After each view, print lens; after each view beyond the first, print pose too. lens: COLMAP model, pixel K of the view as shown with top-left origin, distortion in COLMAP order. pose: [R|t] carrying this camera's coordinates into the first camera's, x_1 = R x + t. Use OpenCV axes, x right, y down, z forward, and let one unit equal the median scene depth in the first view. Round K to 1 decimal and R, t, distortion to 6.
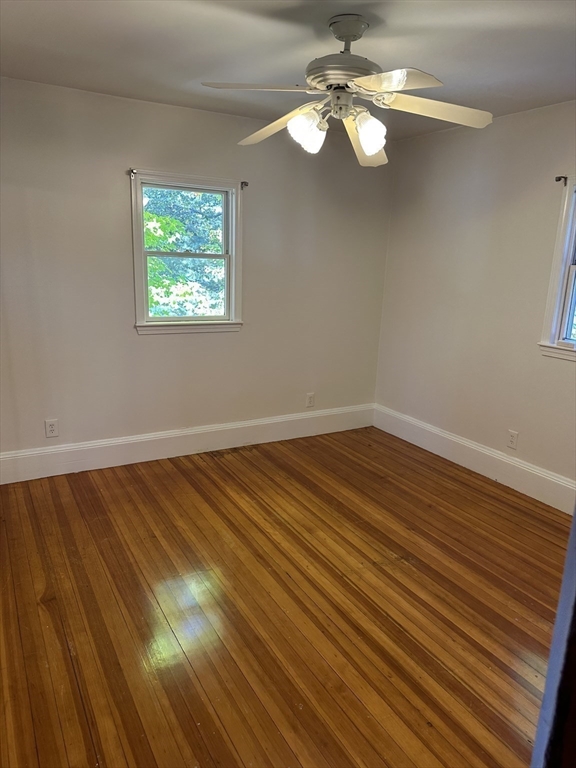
lens RADIAL K [[543.5, 0, 288.0], [0, 543.5, 384.0], [0, 0, 1]] dist [0.064885, -0.088674]
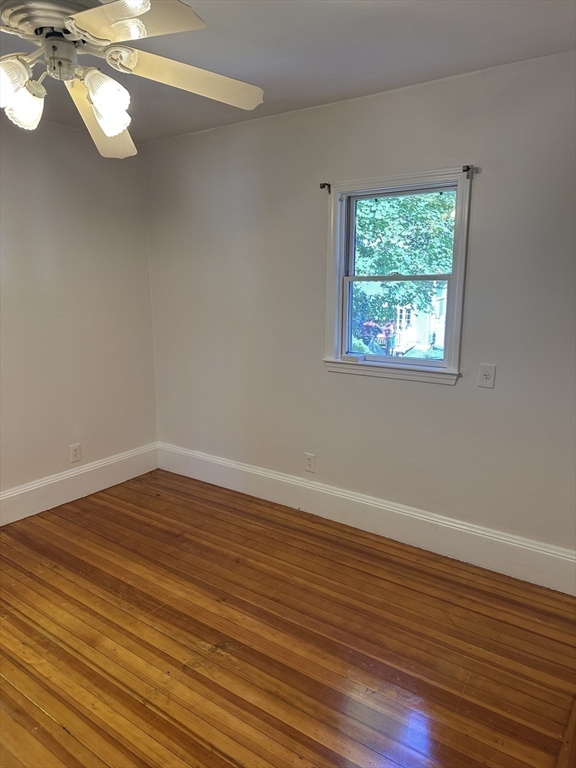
lens RADIAL K [[543.5, 0, 288.0], [0, 543.5, 384.0], [0, 0, 1]] dist [0.064885, -0.088674]
pose [[0.911764, -0.112966, 0.394874, 0.025905], [0.125414, 0.992088, -0.005764, -0.038372], [-0.391098, 0.054778, 0.918717, 0.179347]]
